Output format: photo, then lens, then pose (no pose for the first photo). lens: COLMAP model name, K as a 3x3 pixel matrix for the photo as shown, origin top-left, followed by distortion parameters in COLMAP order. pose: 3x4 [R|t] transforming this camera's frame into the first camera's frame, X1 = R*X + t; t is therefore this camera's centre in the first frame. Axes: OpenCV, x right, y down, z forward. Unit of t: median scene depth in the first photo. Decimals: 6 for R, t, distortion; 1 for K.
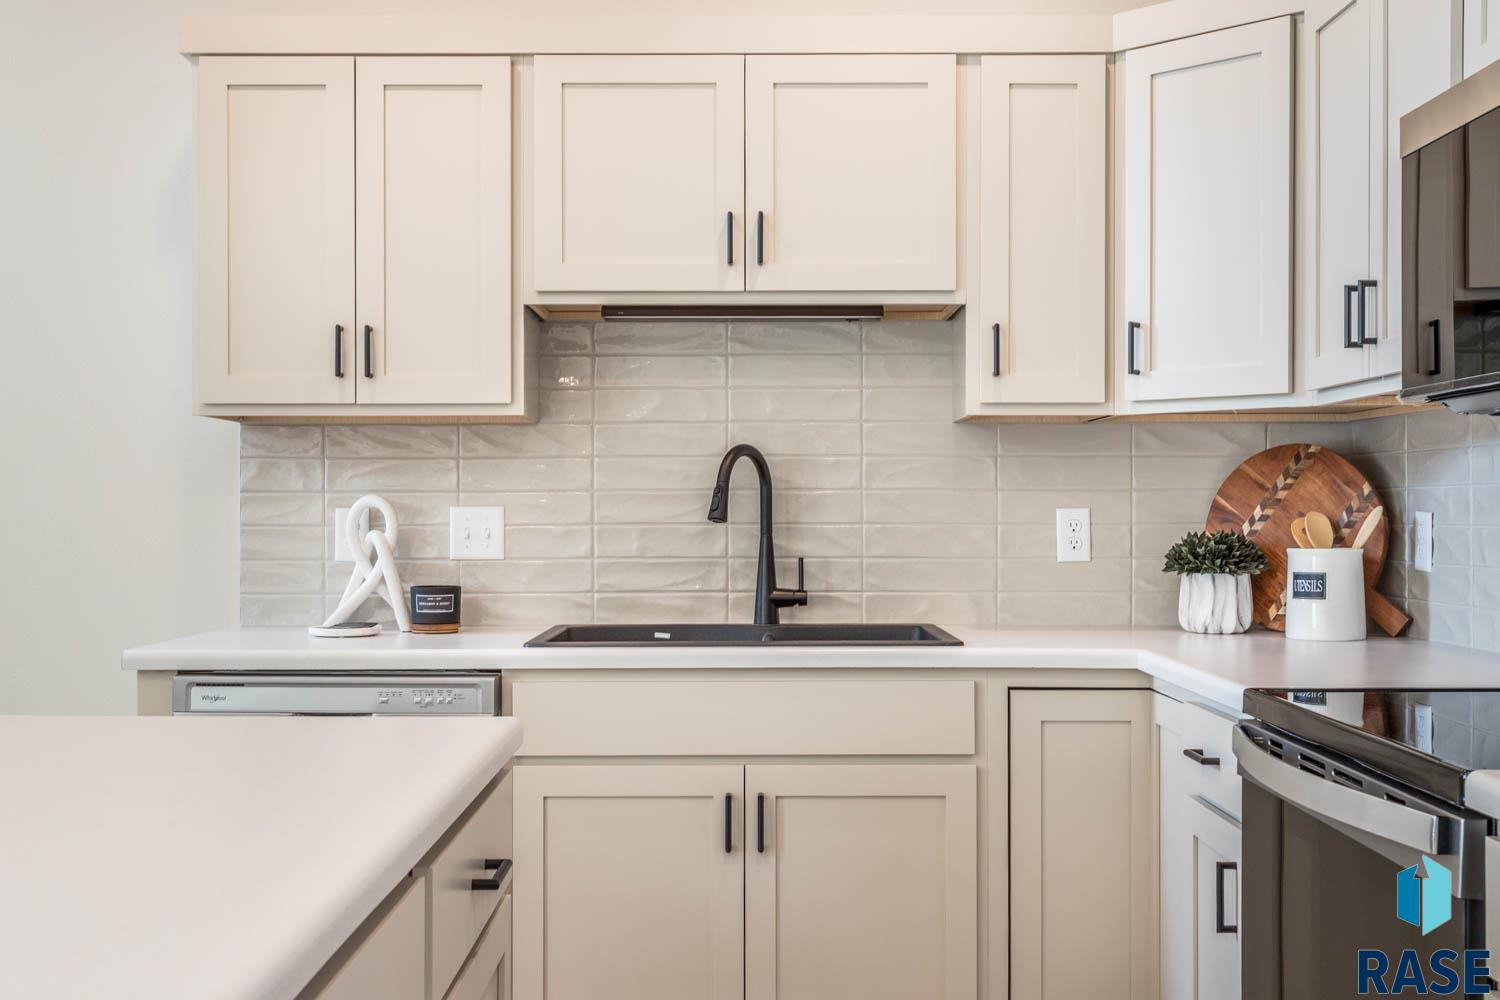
lens RADIAL K [[1620.6, 0, 754.1], [0, 1620.6, 497.1], [0, 0, 1]] dist [-0.008022, 0.000000]
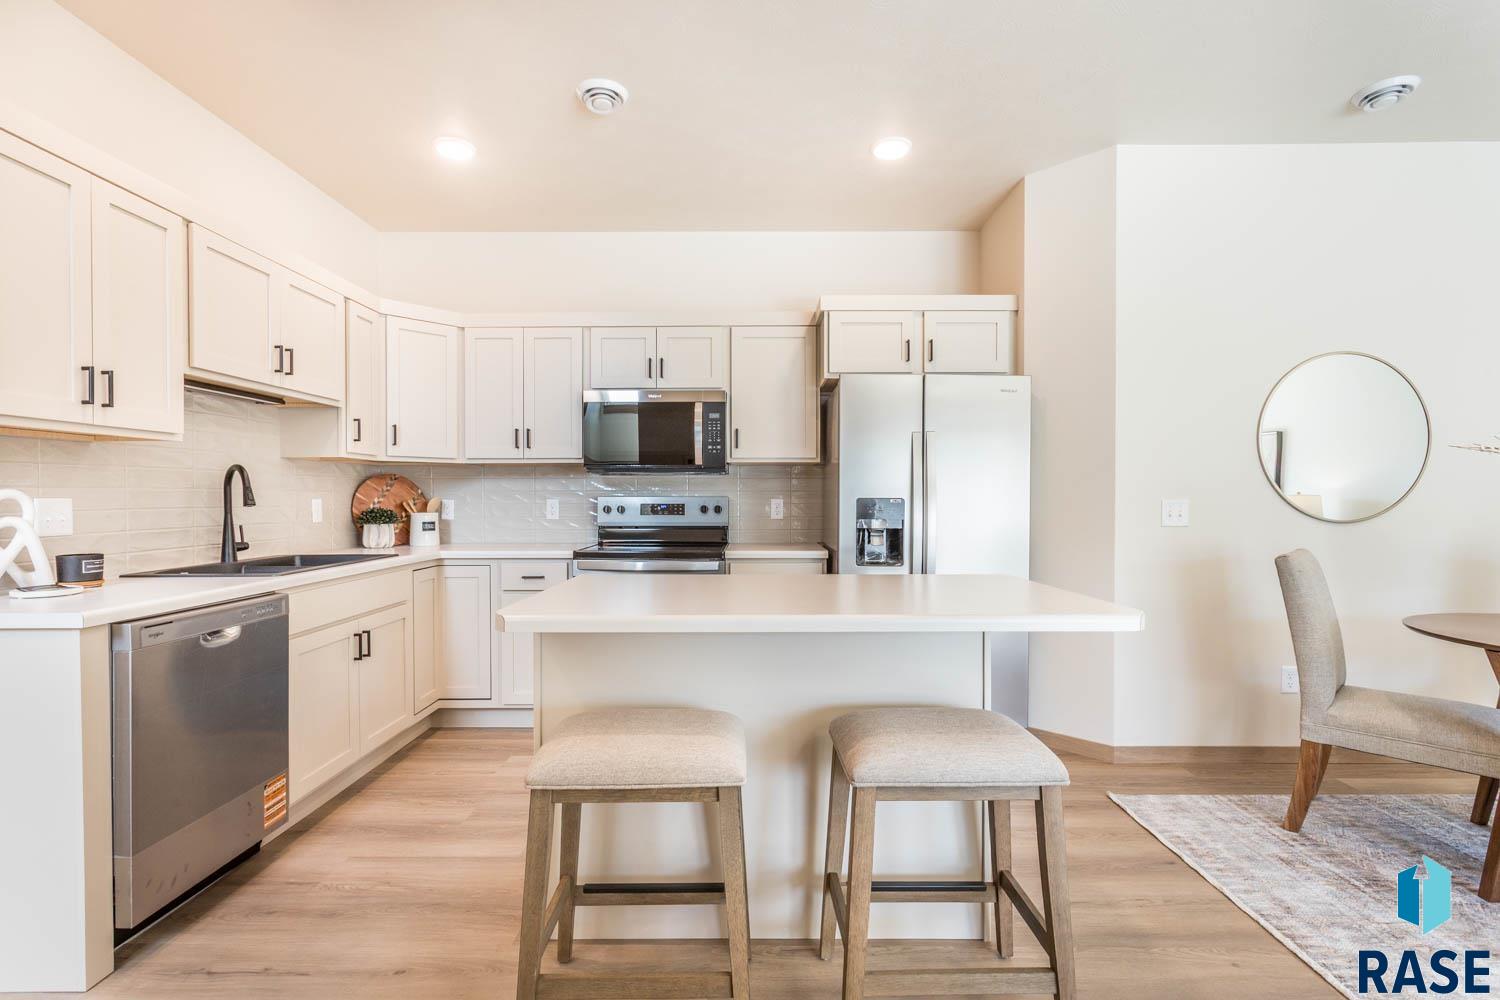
lens RADIAL K [[711.8, 0, 751.8], [0, 711.8, 503.5], [0, 0, 1]] dist [0.002719, 0.000922]
pose [[0.011144, -0.010941, 0.999878, -0.811792], [-0.012030, 0.999866, 0.011075, -0.004228], [-0.999866, -0.012152, 0.011011, 0.399600]]
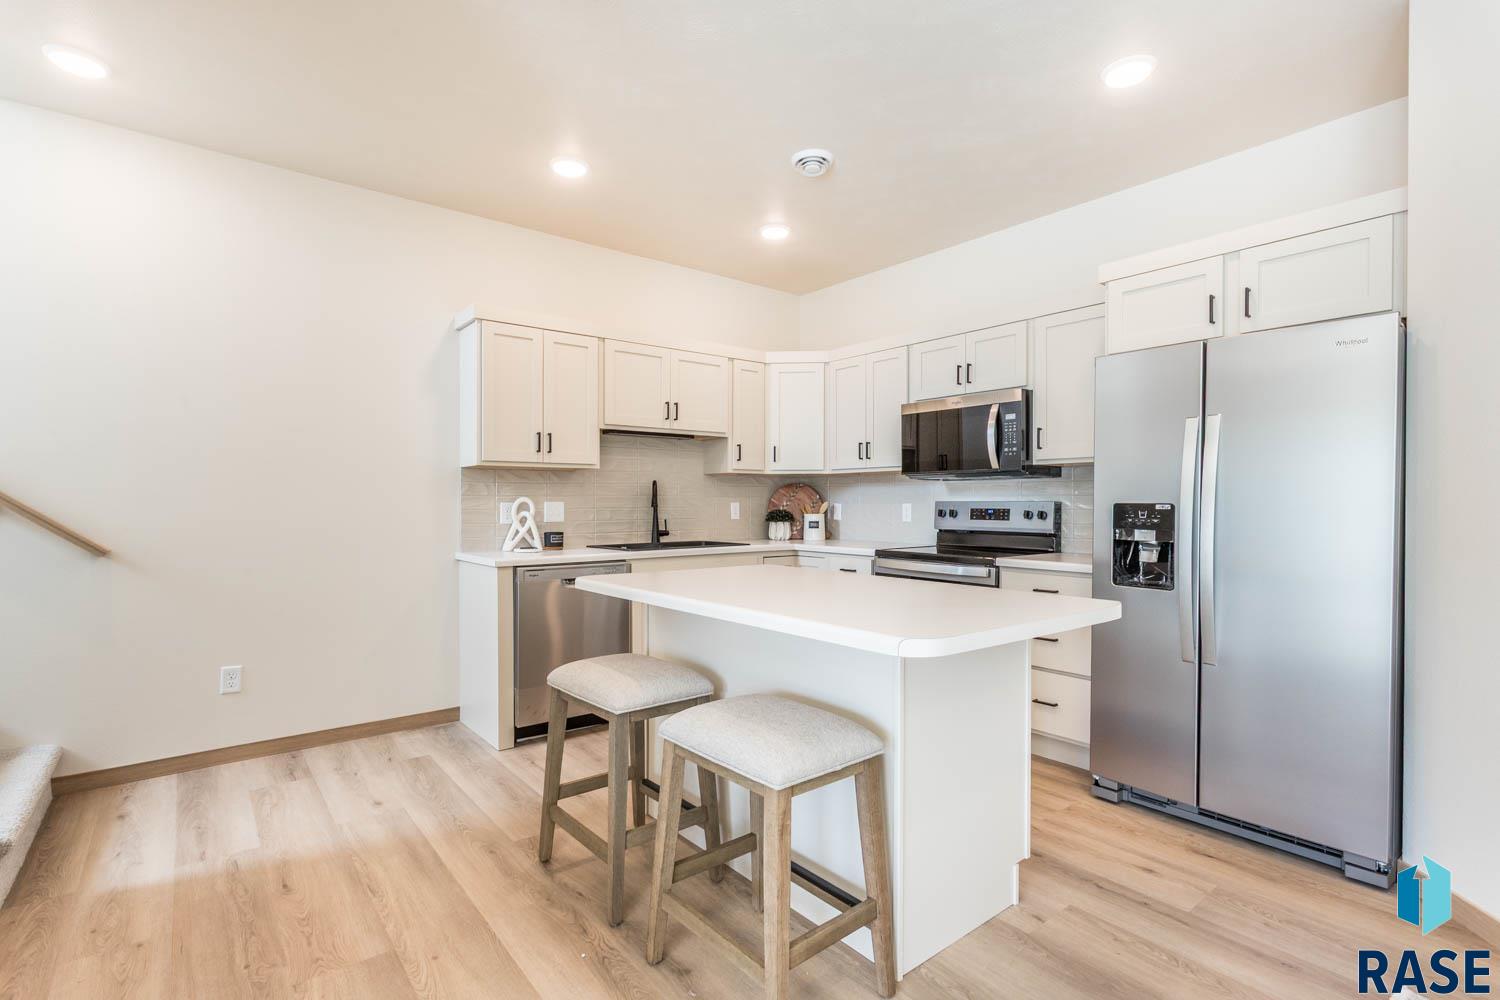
lens RADIAL K [[711.8, 0, 753.5], [0, 711.8, 502.8], [0, 0, 1]] dist [0.002719, 0.000922]
pose [[0.780065, -0.001588, 0.625697, -0.661473], [-0.008220, 0.999884, 0.012786, -0.010059], [-0.625645, -0.015117, 0.779962, -0.102702]]
